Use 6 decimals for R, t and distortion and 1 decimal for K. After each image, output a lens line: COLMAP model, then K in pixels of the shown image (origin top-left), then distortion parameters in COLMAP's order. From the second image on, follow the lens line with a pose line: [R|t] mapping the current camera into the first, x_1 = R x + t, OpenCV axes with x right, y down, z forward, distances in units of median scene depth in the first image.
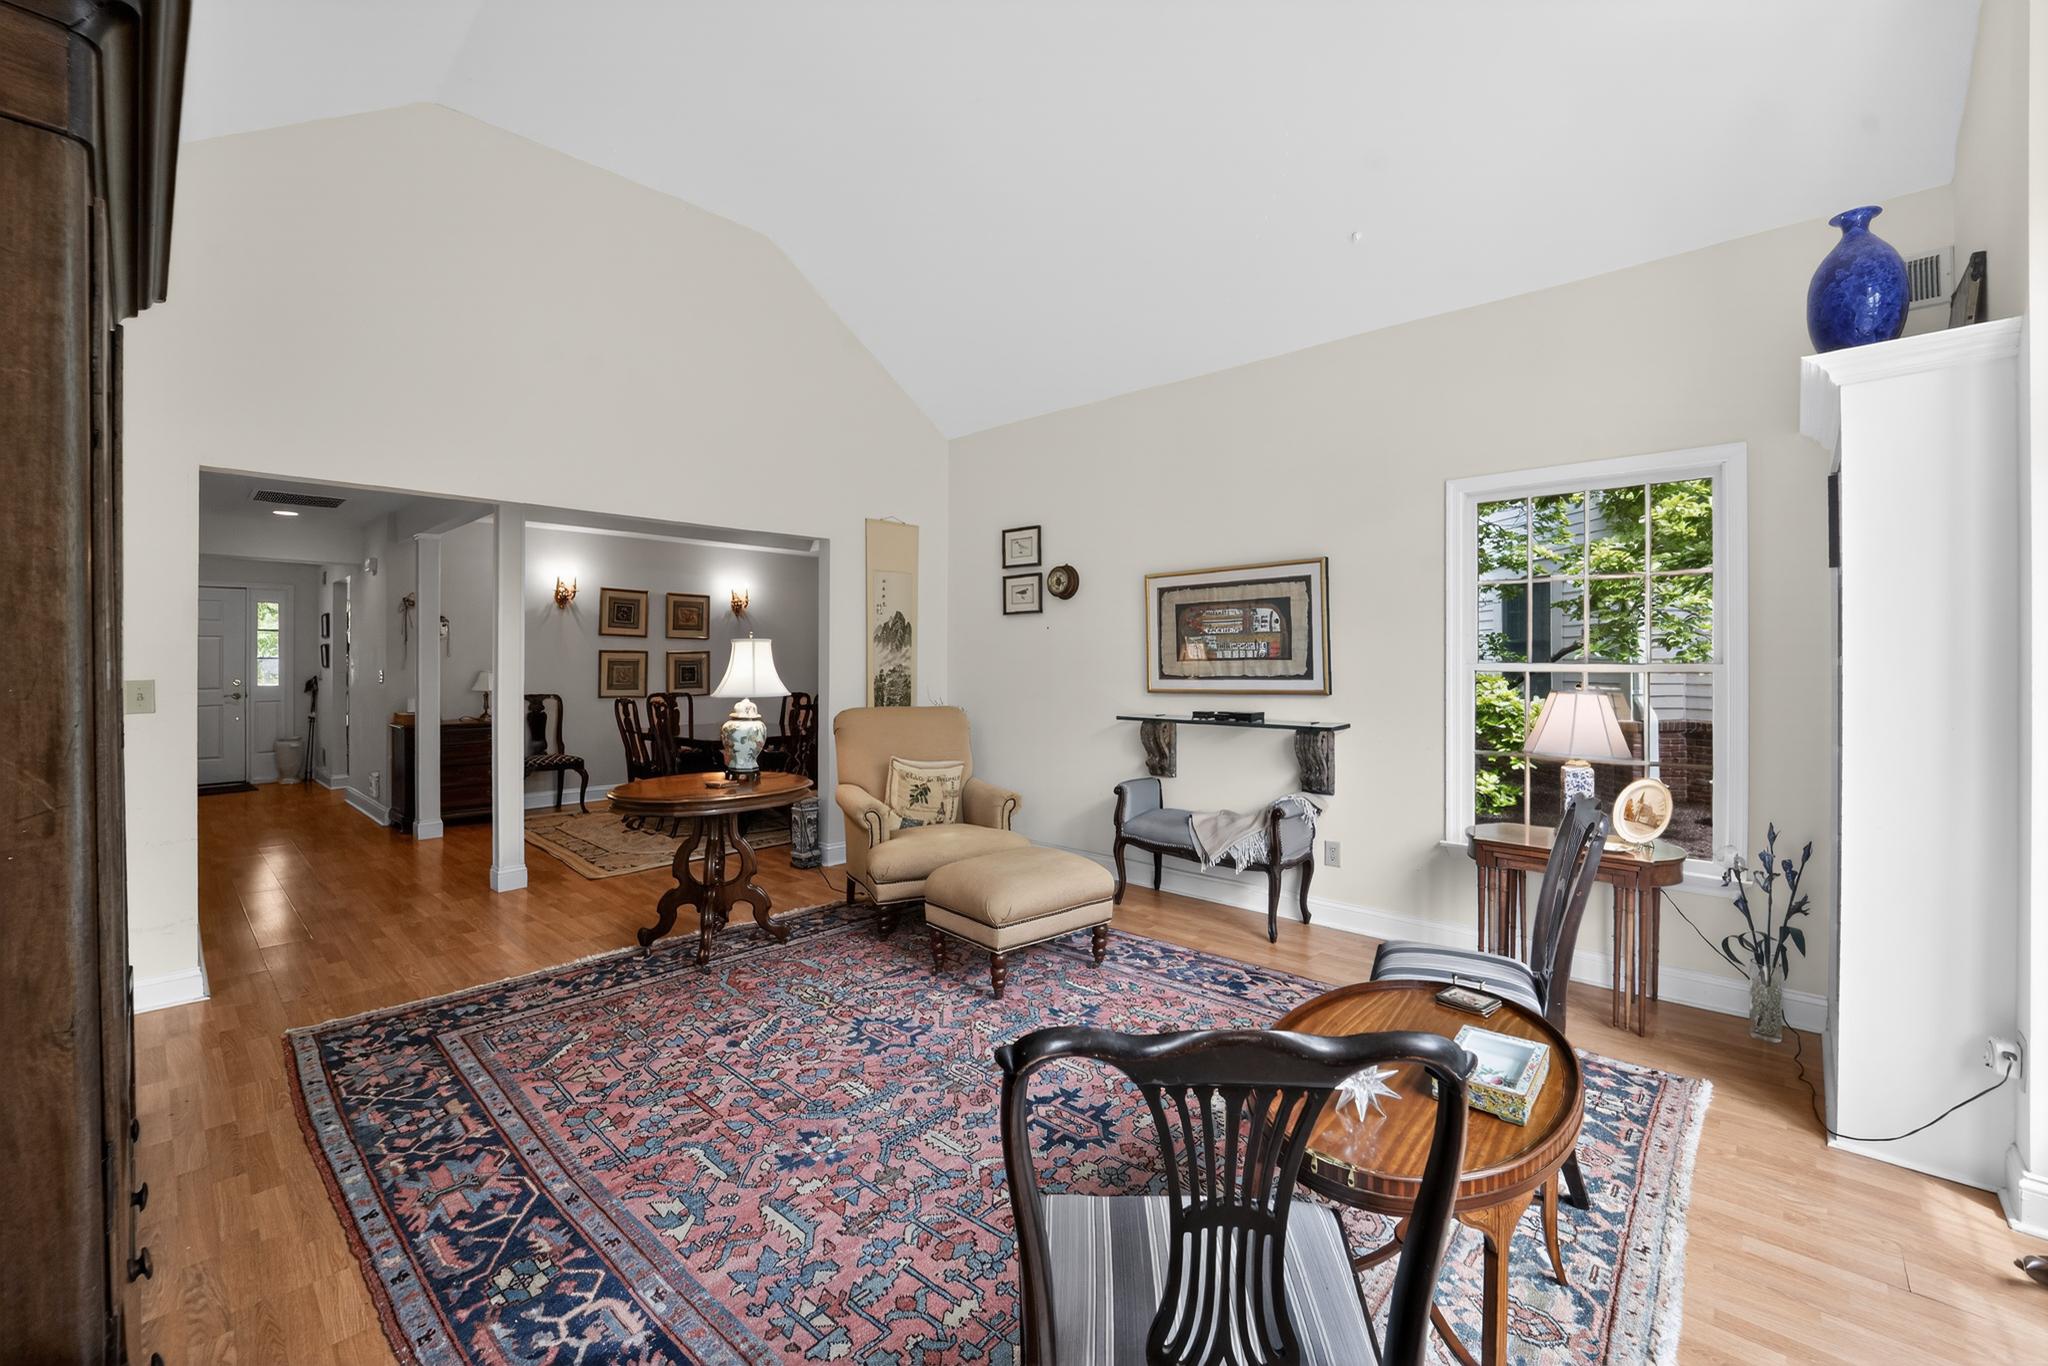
lens RADIAL K [[837.7, 0, 1024.1], [0, 837.7, 653.6], [0, 0, 1]] dist [-0.018192, -0.004424]
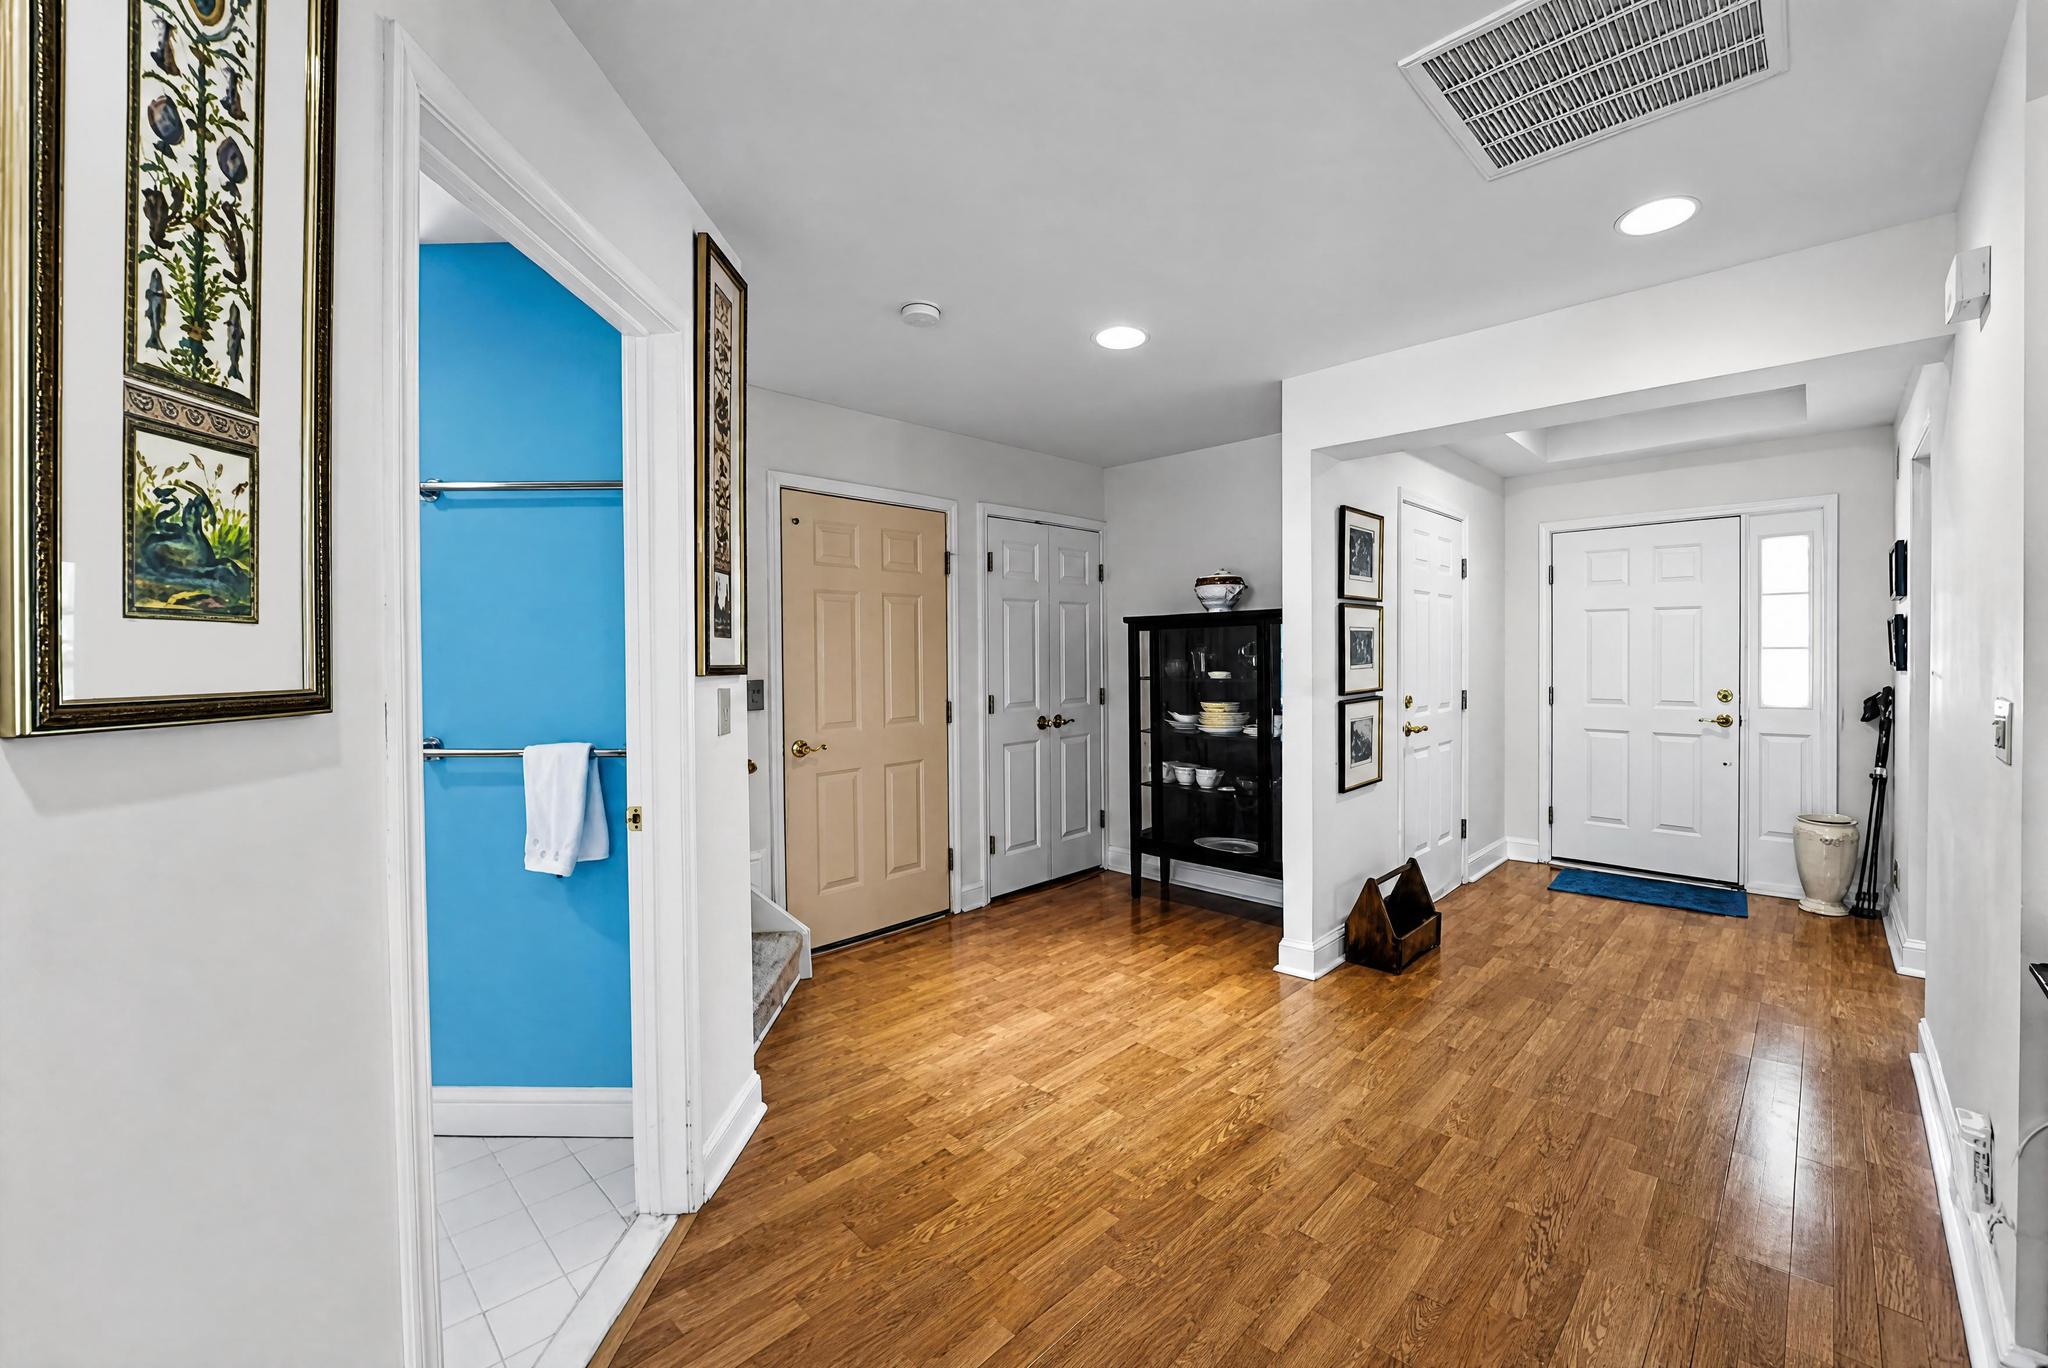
lens RADIAL K [[829.3, 0, 1021.0], [0, 829.3, 659.2], [0, 0, 1]] dist [-0.021744, -0.000123]
pose [[-0.034928, 0.008824, -0.999351, -1.335087], [0.012089, 0.999892, 0.008406, 0.006848], [0.999317, -0.011787, -0.035031, 1.807108]]
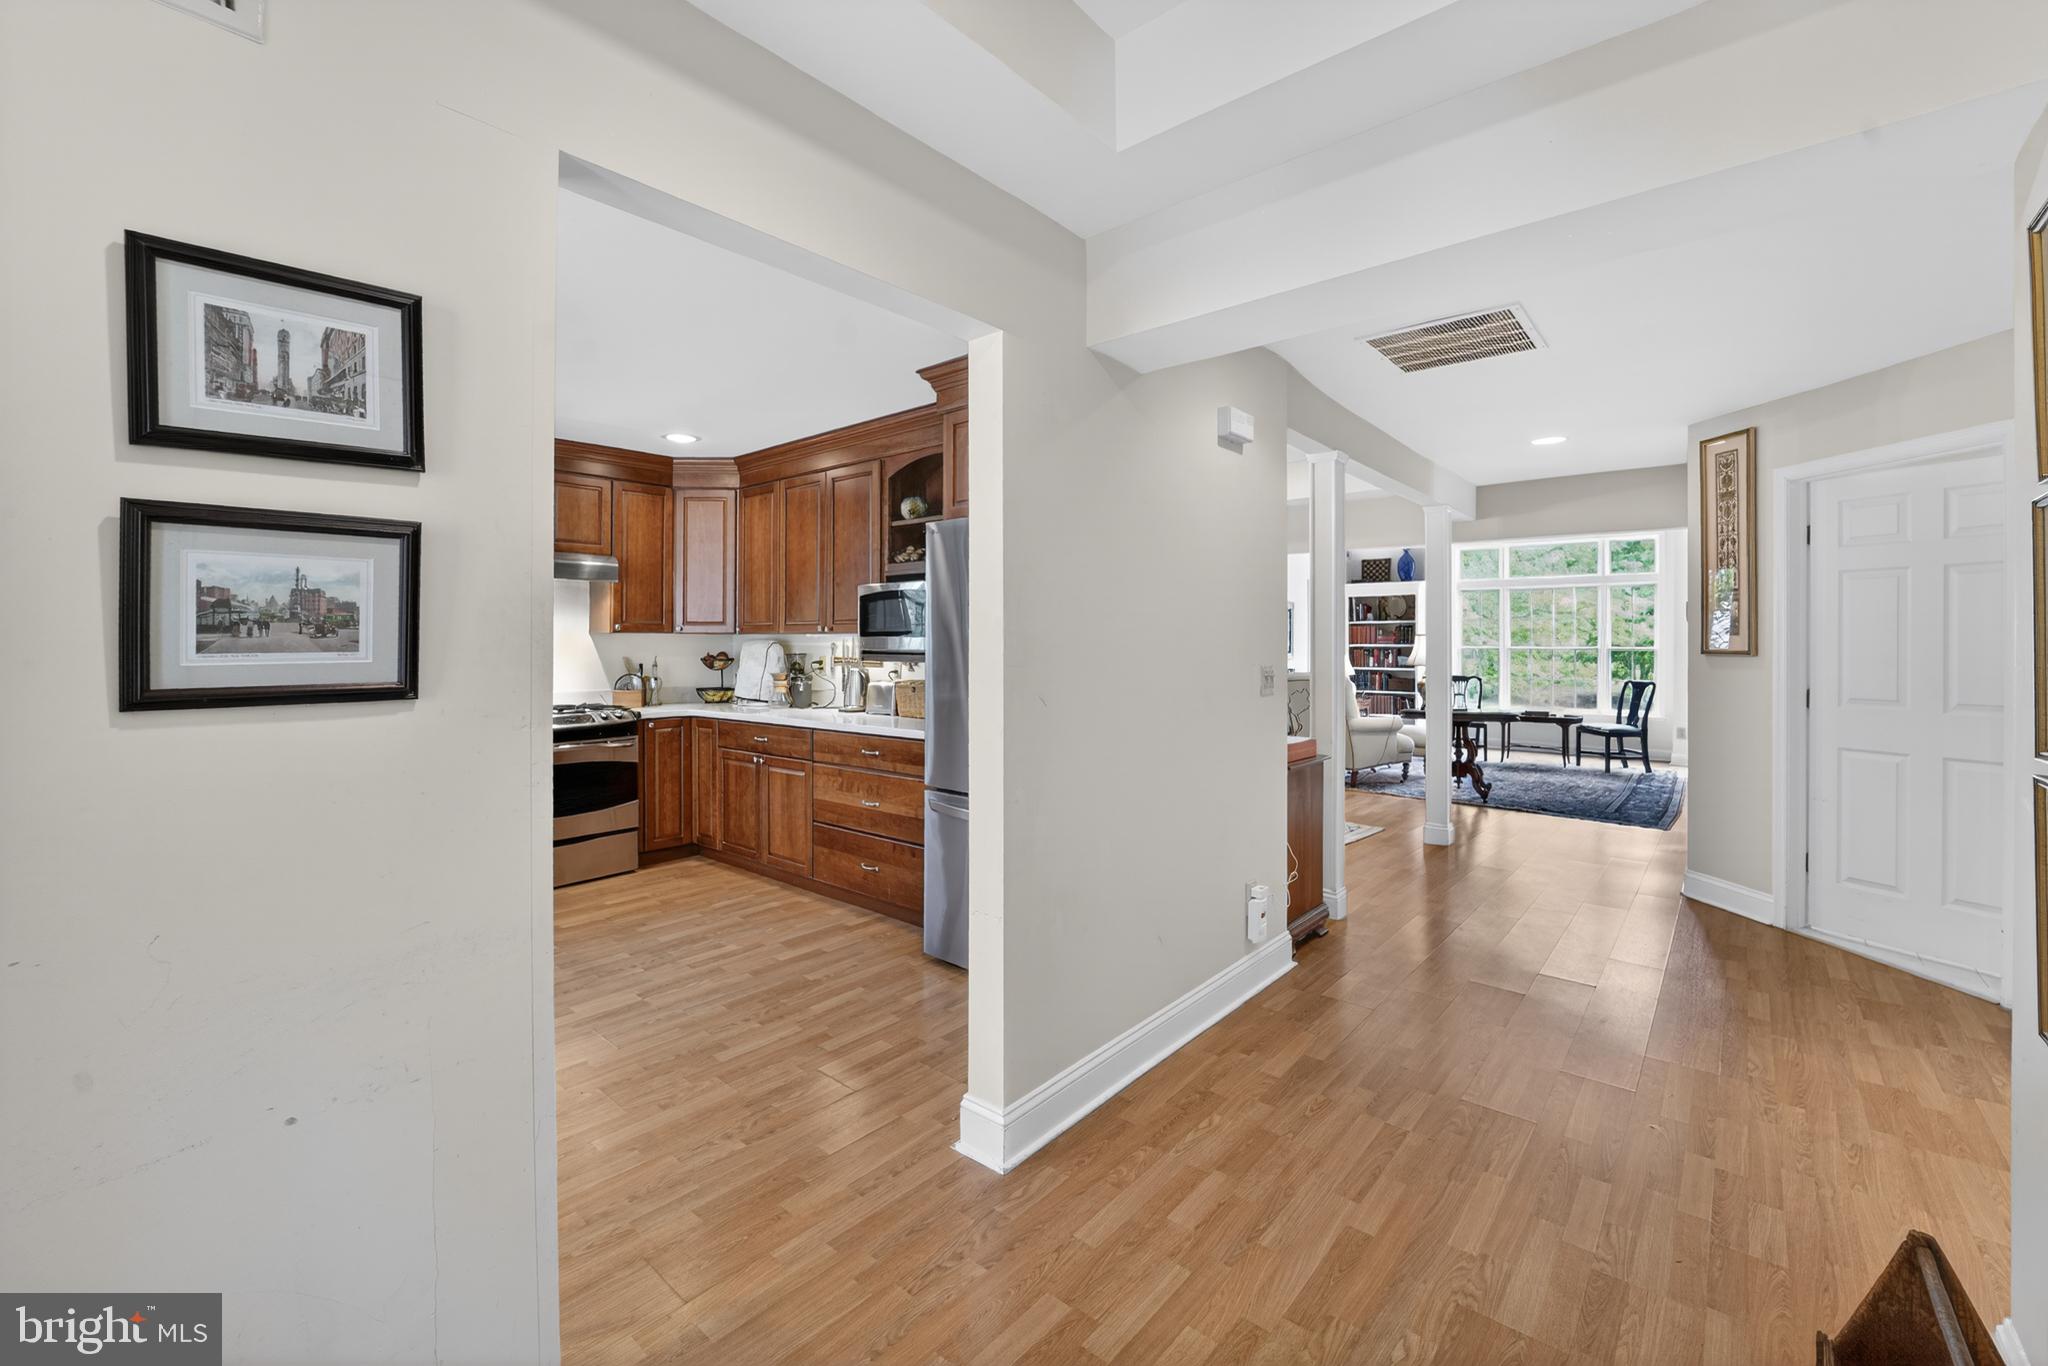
lens RADIAL K [[847.4, 0, 1012.5], [0, 847.4, 640.6], [0, 0, 1]] dist [-0.017315, -0.000207]
pose [[-0.031526, 0.004299, 0.999494, -3.145049], [-0.009748, 0.999942, -0.004609, 0.020833], [-0.999455, -0.009889, -0.031482, 2.886657]]
